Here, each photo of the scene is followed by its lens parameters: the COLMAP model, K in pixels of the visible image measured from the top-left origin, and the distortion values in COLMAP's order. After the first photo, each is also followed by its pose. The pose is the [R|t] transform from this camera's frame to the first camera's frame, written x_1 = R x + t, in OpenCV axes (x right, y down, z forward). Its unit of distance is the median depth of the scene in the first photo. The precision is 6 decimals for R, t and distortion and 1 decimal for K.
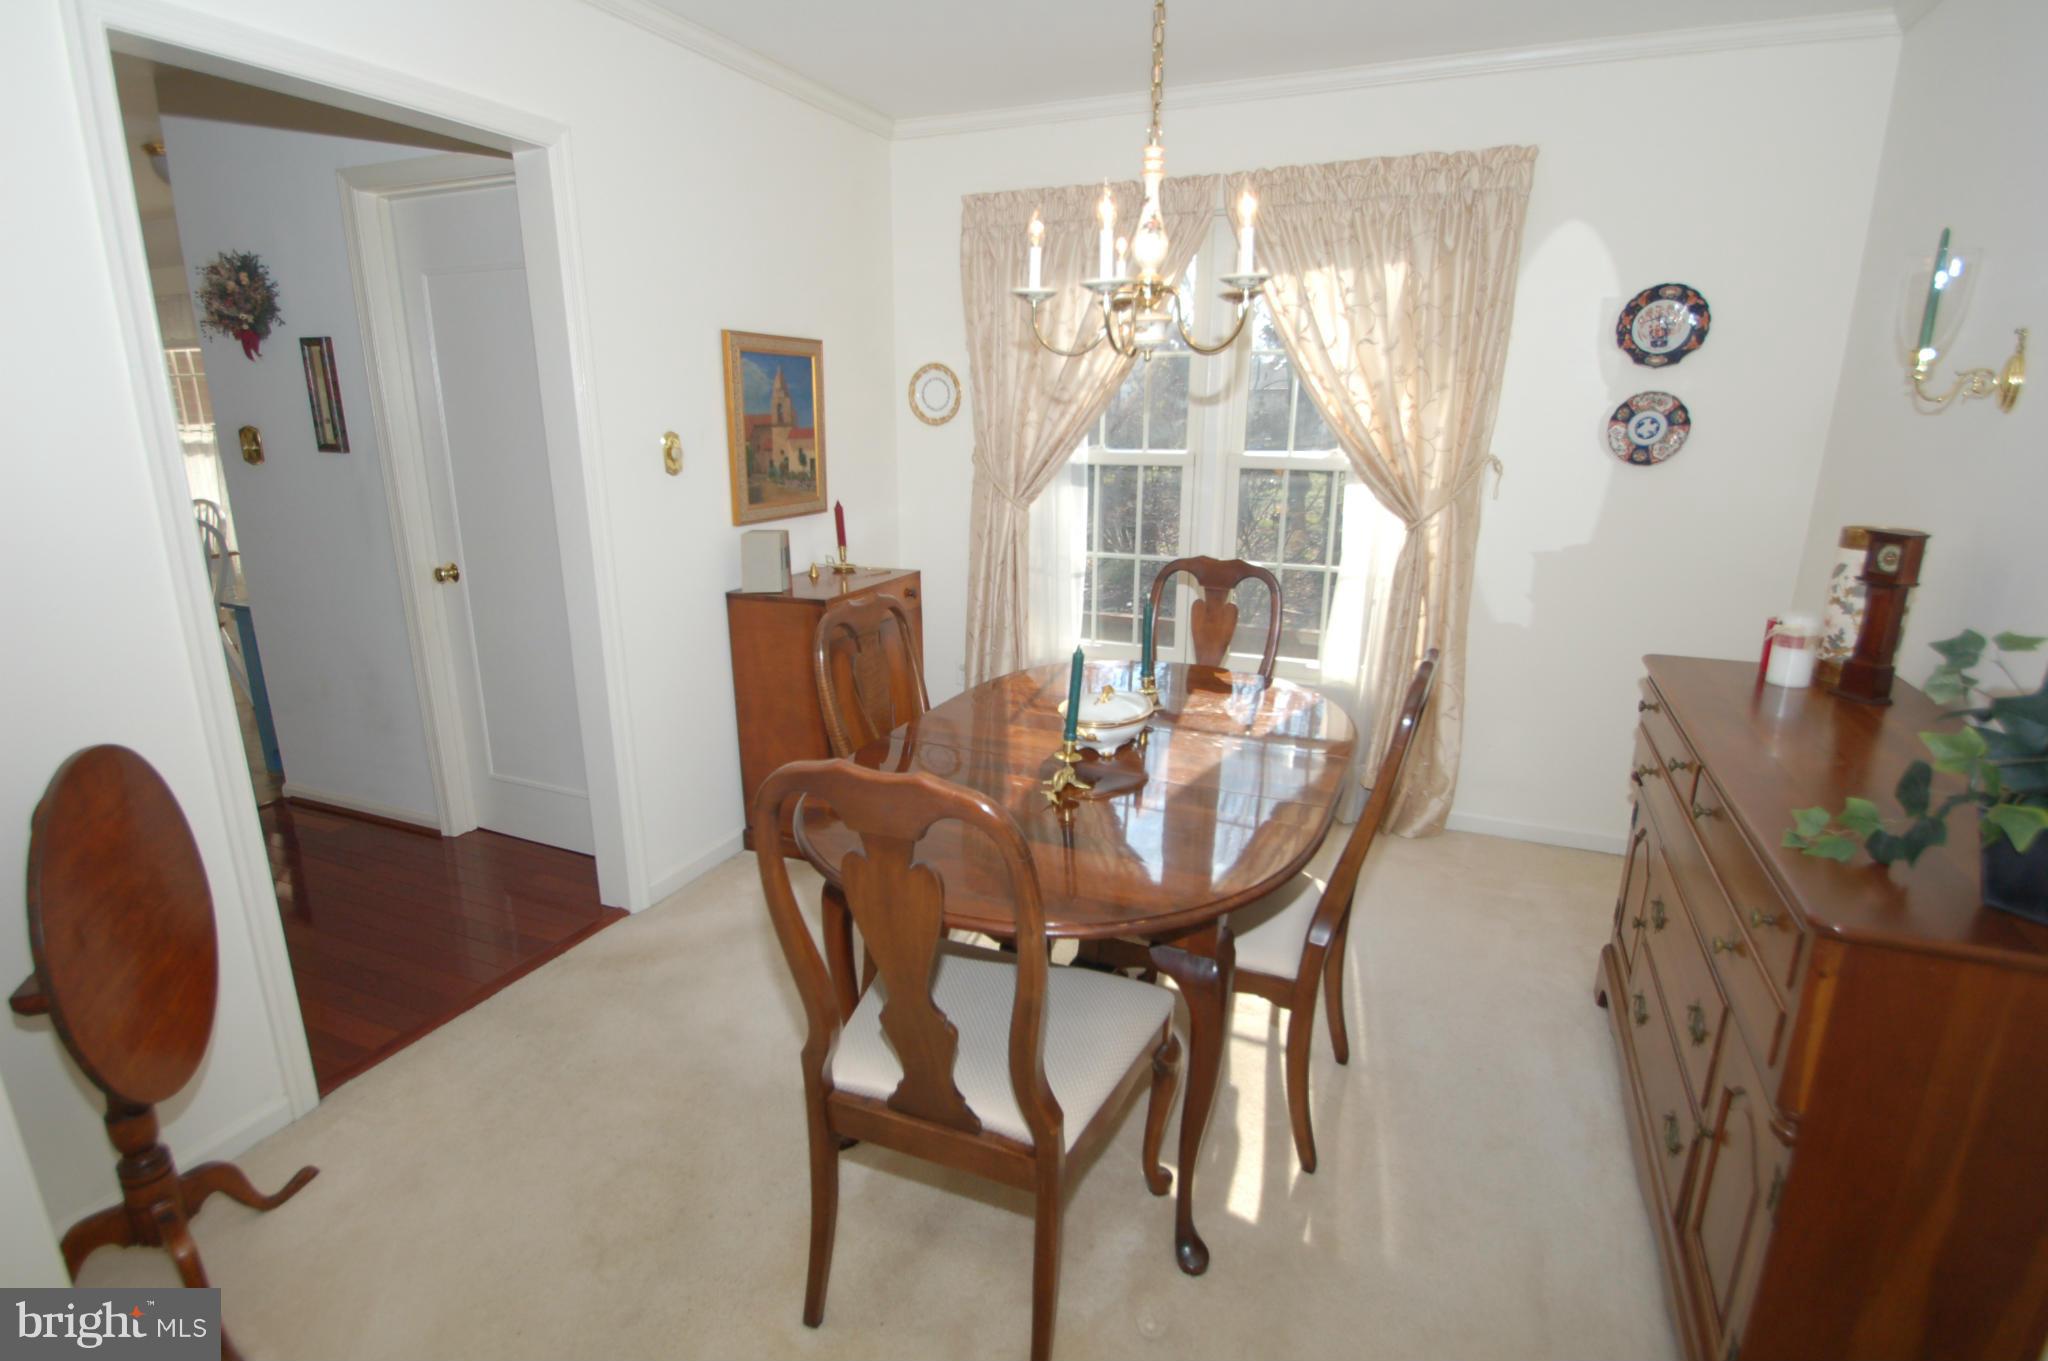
lens RADIAL K [[1004.2, 0, 1013.2], [0, 1004.2, 686.5], [0, 0, 1]] dist [0.013682, -0.018037]
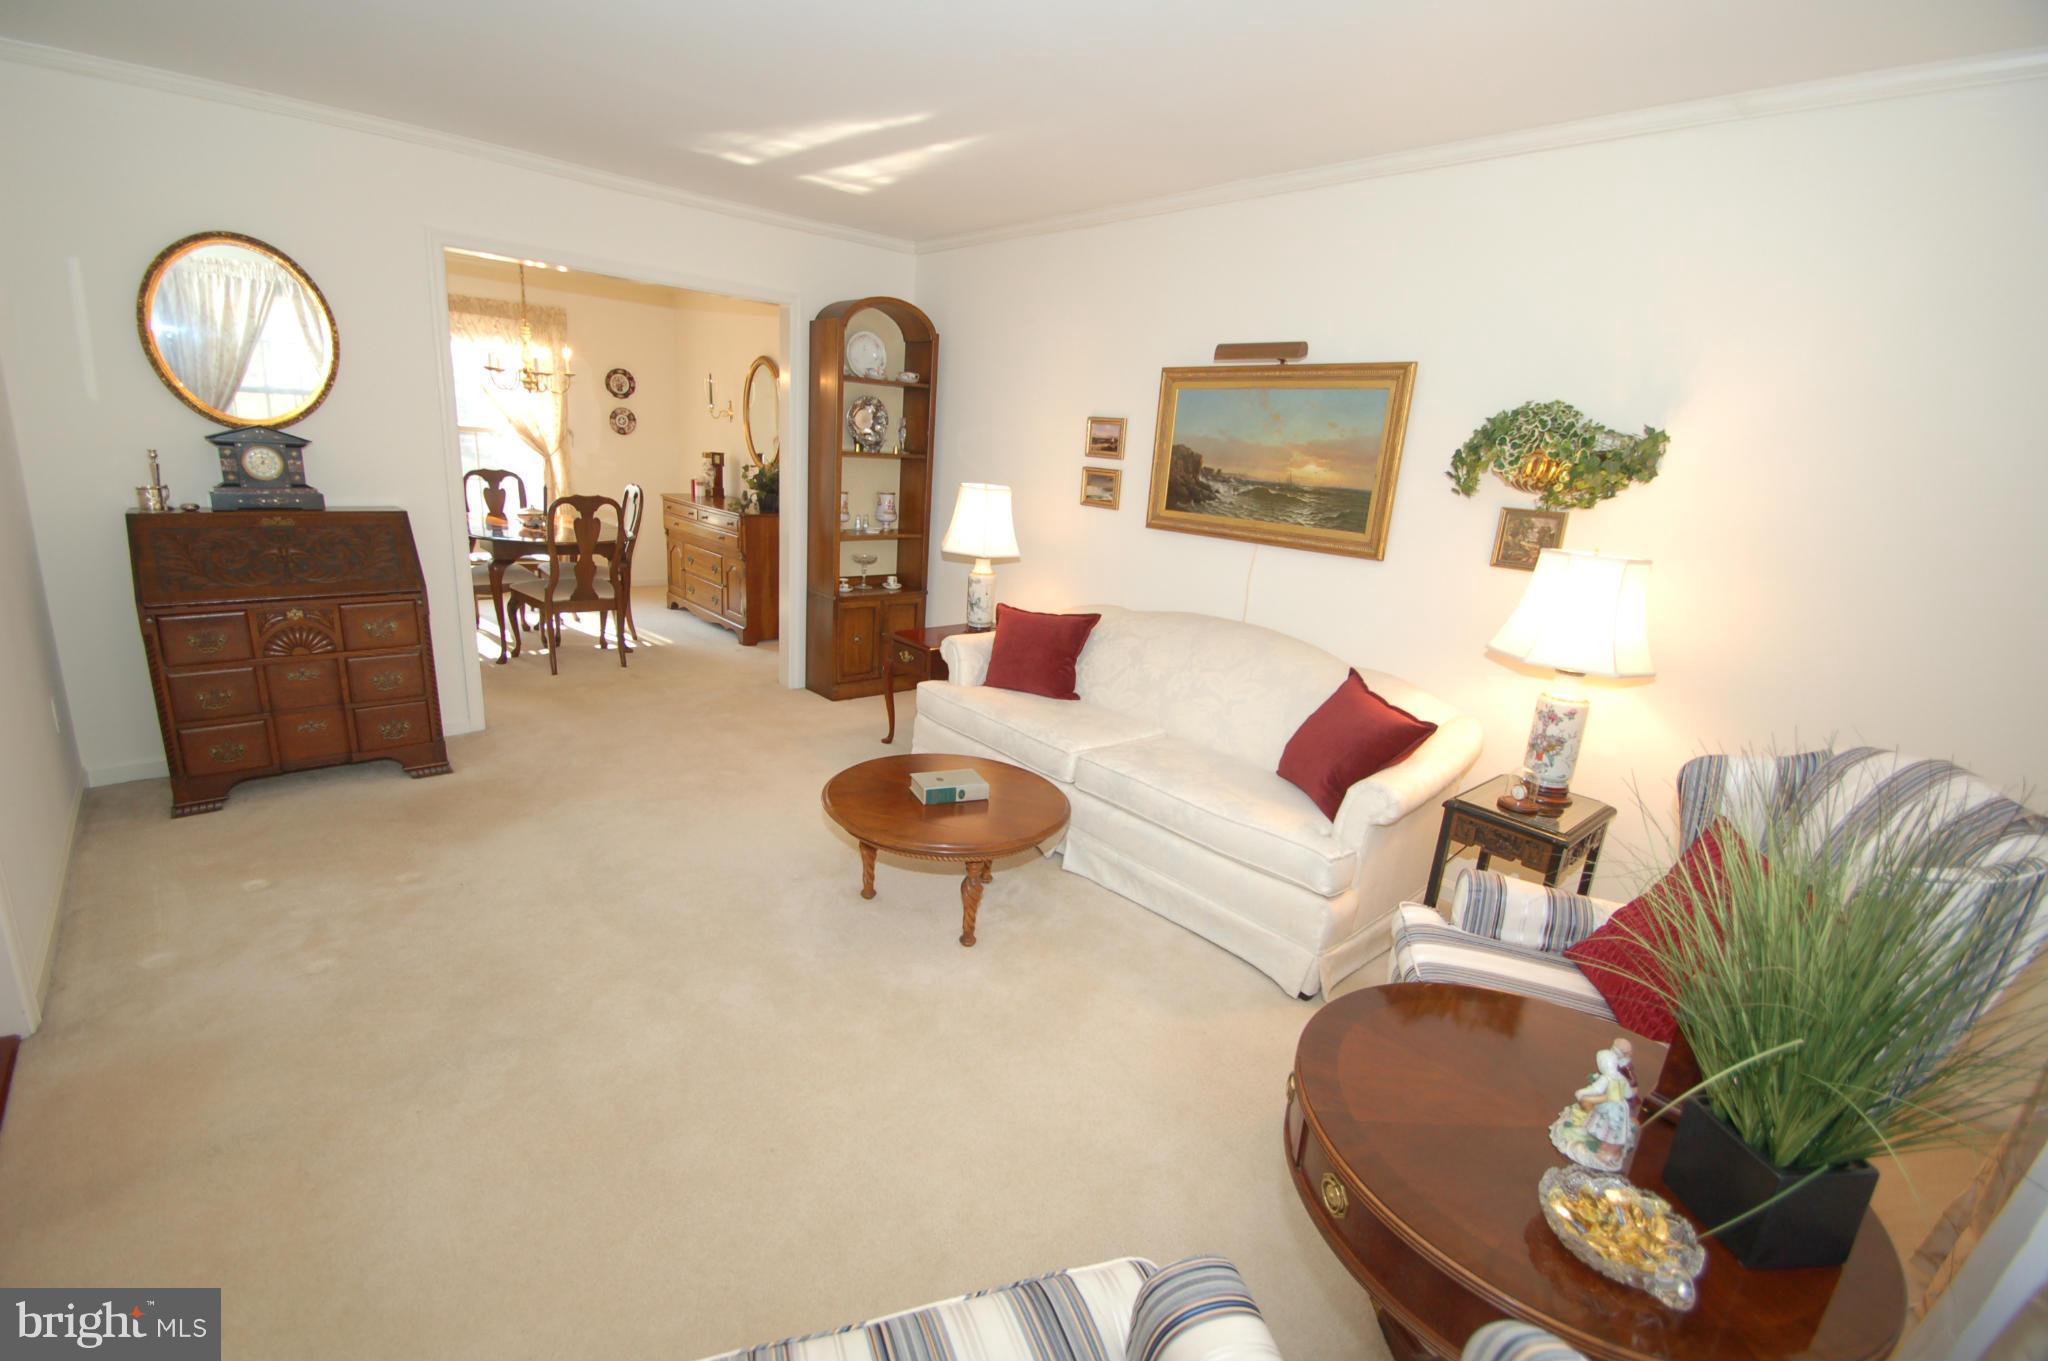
lens RADIAL K [[902.9, 0, 1014.8], [0, 902.9, 684.7], [0, 0, 1]] dist [0.029547, -0.027655]
pose [[0.422480, -0.213523, 0.880862, -1.272100], [0.177740, 0.972503, 0.150489, 0.263301], [-0.888774, 0.092985, 0.448815, -1.008591]]
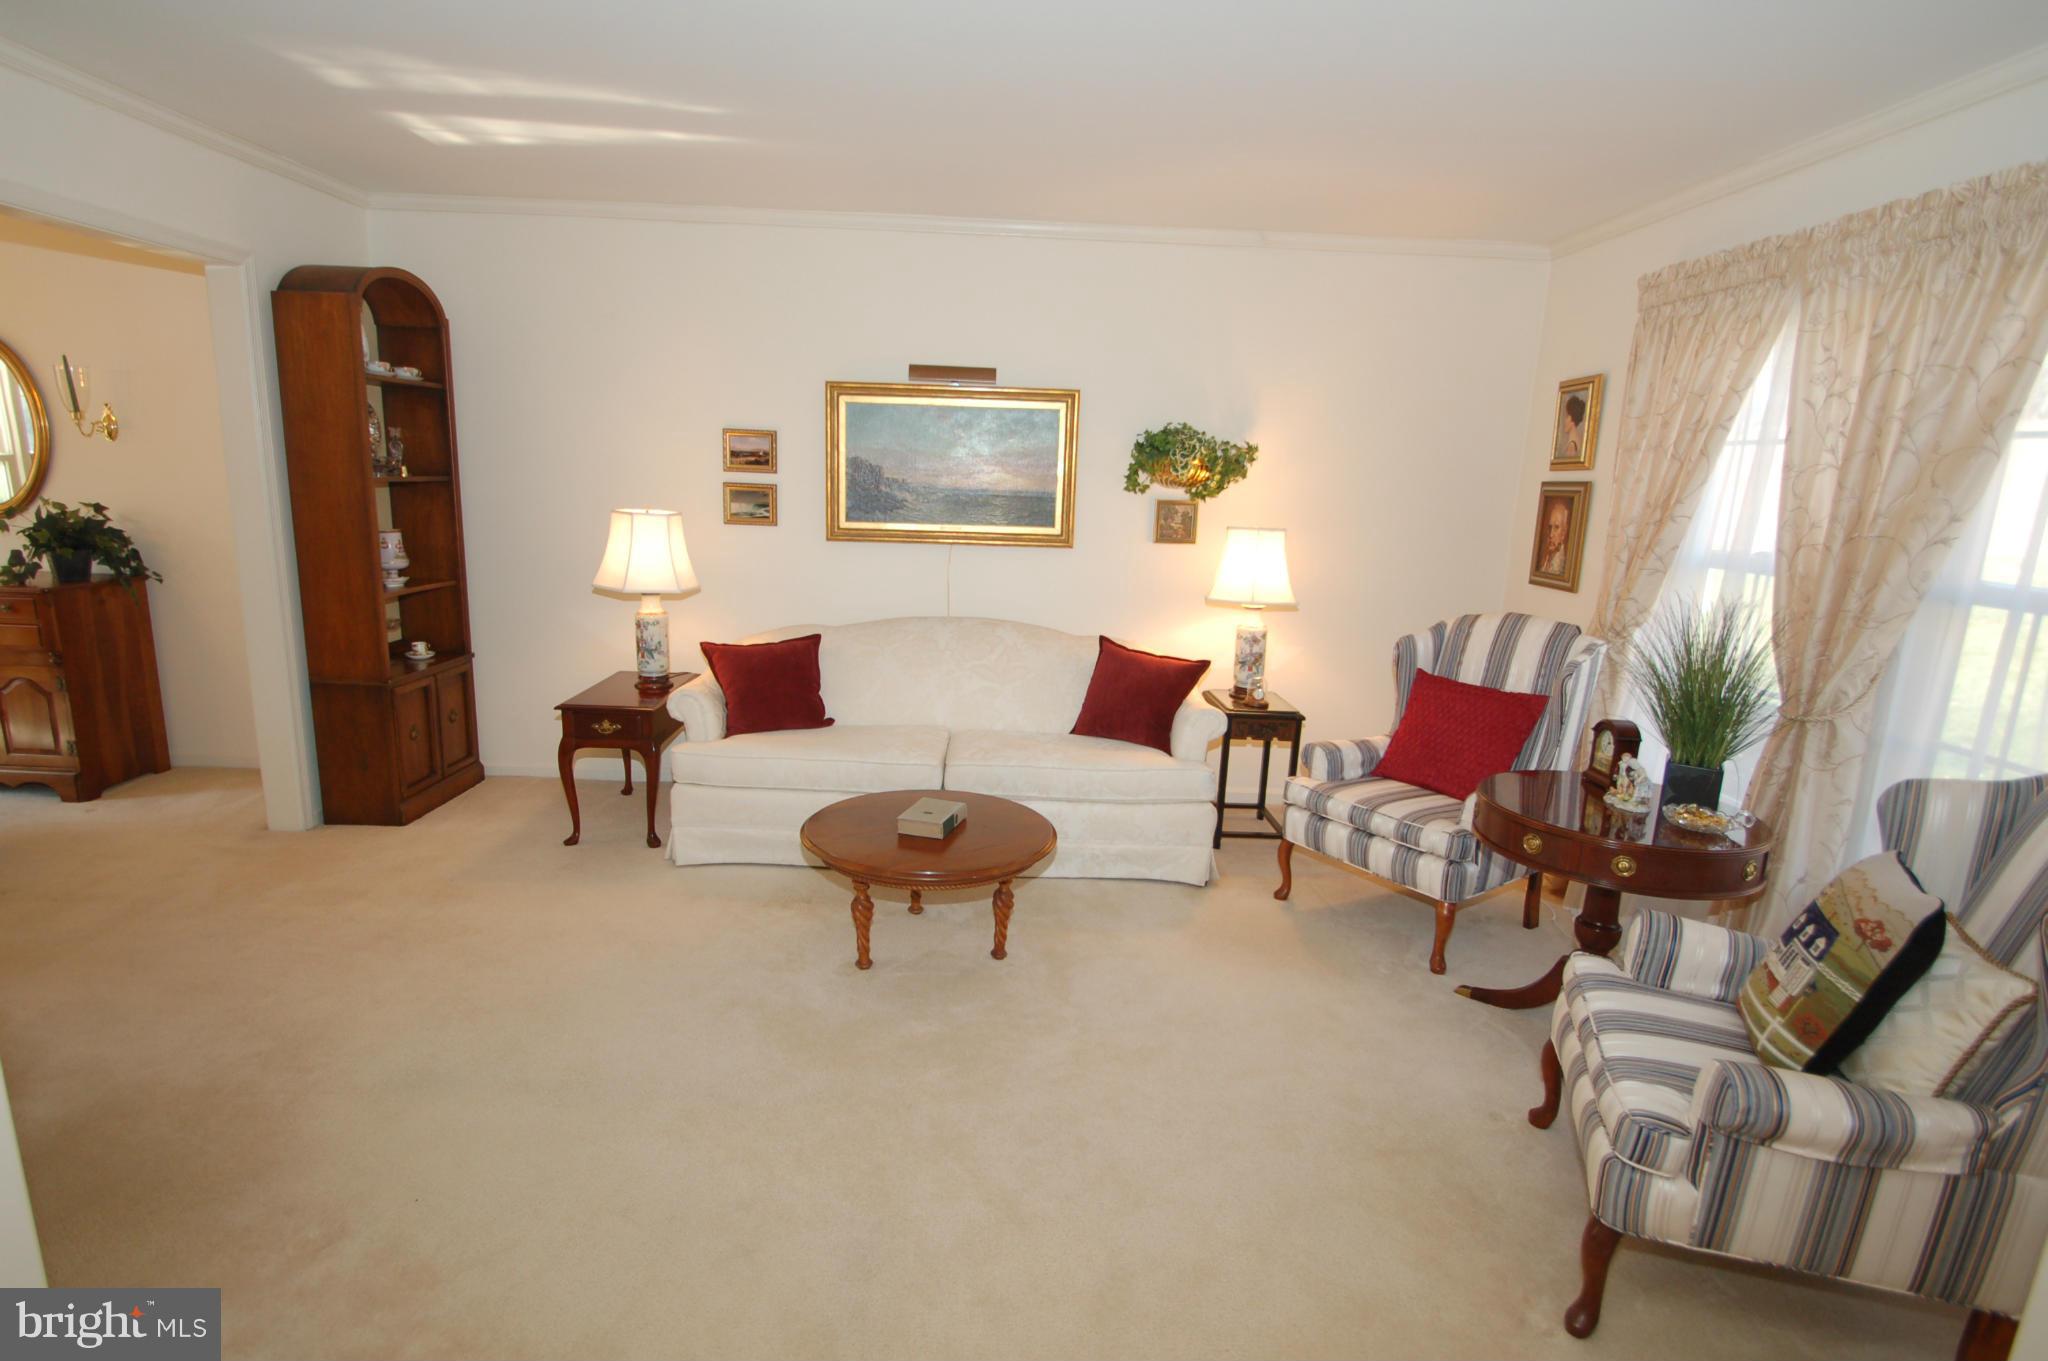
lens RADIAL K [[1004.2, 0, 1013.2], [0, 1004.2, 686.5], [0, 0, 1]] dist [0.013682, -0.018037]
pose [[-0.412041, -0.209985, 0.886639, -1.416940], [0.206353, 0.926294, 0.315273, 0.059350], [-0.887491, 0.312866, -0.338341, -0.264354]]
